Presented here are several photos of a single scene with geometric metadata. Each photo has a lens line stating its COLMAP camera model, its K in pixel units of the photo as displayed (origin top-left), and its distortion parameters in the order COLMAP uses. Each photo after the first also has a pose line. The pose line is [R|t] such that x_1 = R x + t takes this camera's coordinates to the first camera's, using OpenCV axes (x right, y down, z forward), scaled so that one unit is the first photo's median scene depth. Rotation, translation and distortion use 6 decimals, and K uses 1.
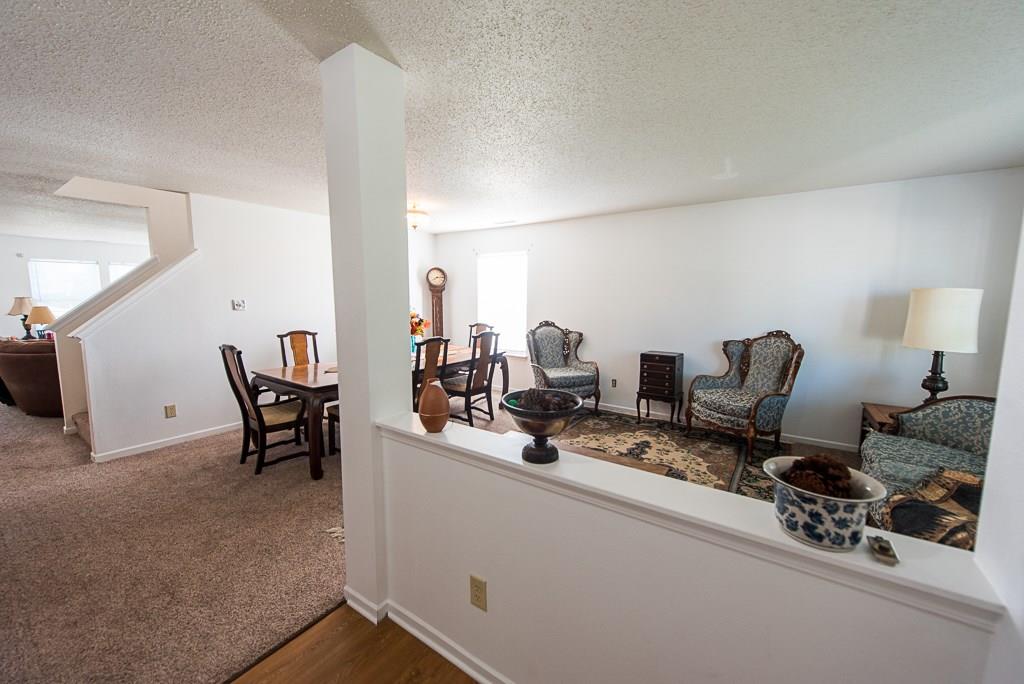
lens RADIAL K [[402.8, 0, 511.8], [0, 402.8, 343.1], [0, 0, 1]] dist [0.017018, -0.003438]
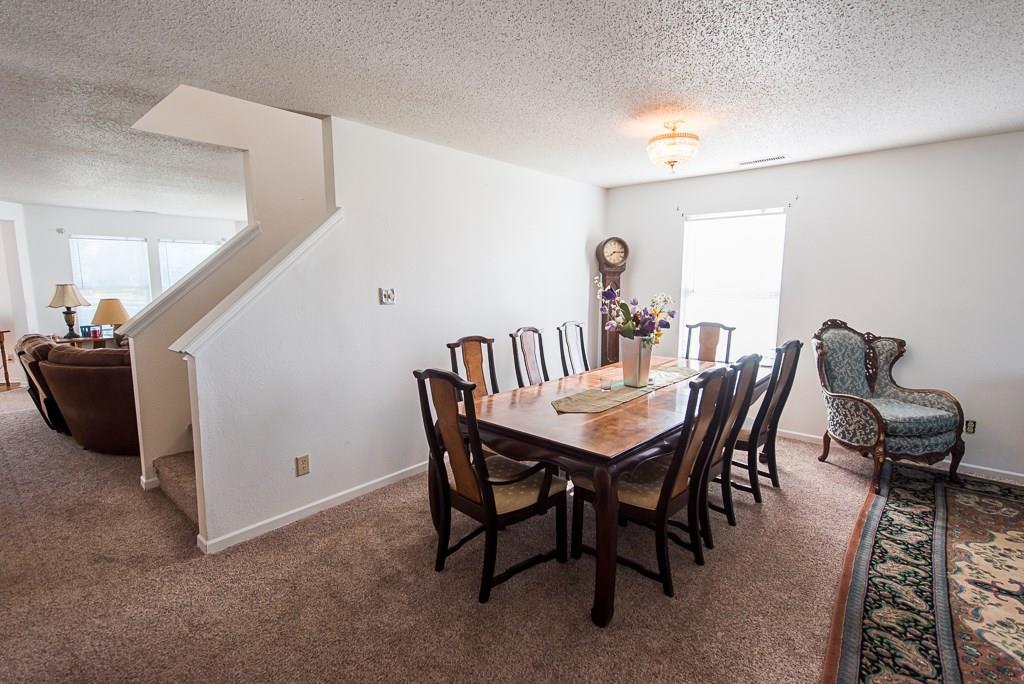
lens RADIAL K [[483.1, 0, 512.0], [0, 483.1, 342.0], [0, 0, 1]] dist [0.011837, 0.000029]
pose [[0.994377, 0.009323, -0.105487, -0.391123], [-0.007976, 0.999881, 0.013185, -0.032724], [0.105598, -0.012270, 0.994333, 0.258984]]
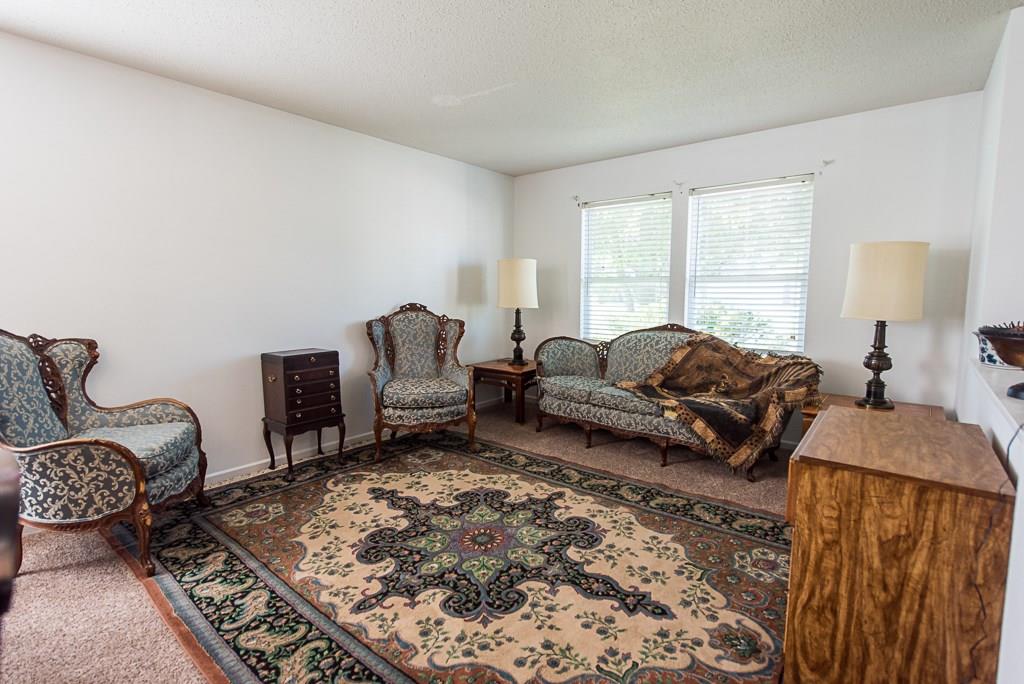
lens RADIAL K [[484.3, 0, 509.7], [0, 484.3, 338.9], [0, 0, 1]] dist [-0.001746, -0.000697]
pose [[0.075833, -0.102745, 0.991813, -0.329141], [0.122676, 0.988082, 0.092978, -0.023781], [-0.989545, 0.114621, 0.087533, 0.644129]]
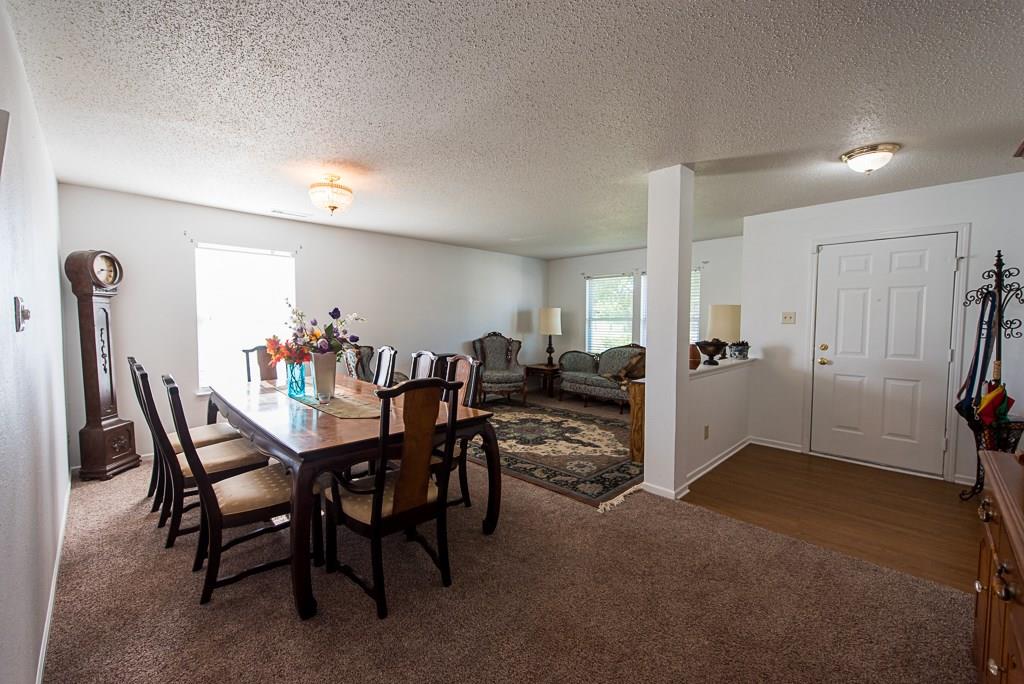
lens RADIAL K [[406.9, 0, 512.0], [0, 406.9, 342.0], [0, 0, 1]] dist [-0.000404, 0.000002]
pose [[0.173140, -0.055492, 0.983333, -0.890975], [0.119636, 0.992203, 0.034928, -0.035714], [-0.977604, 0.111595, 0.178429, 0.573728]]
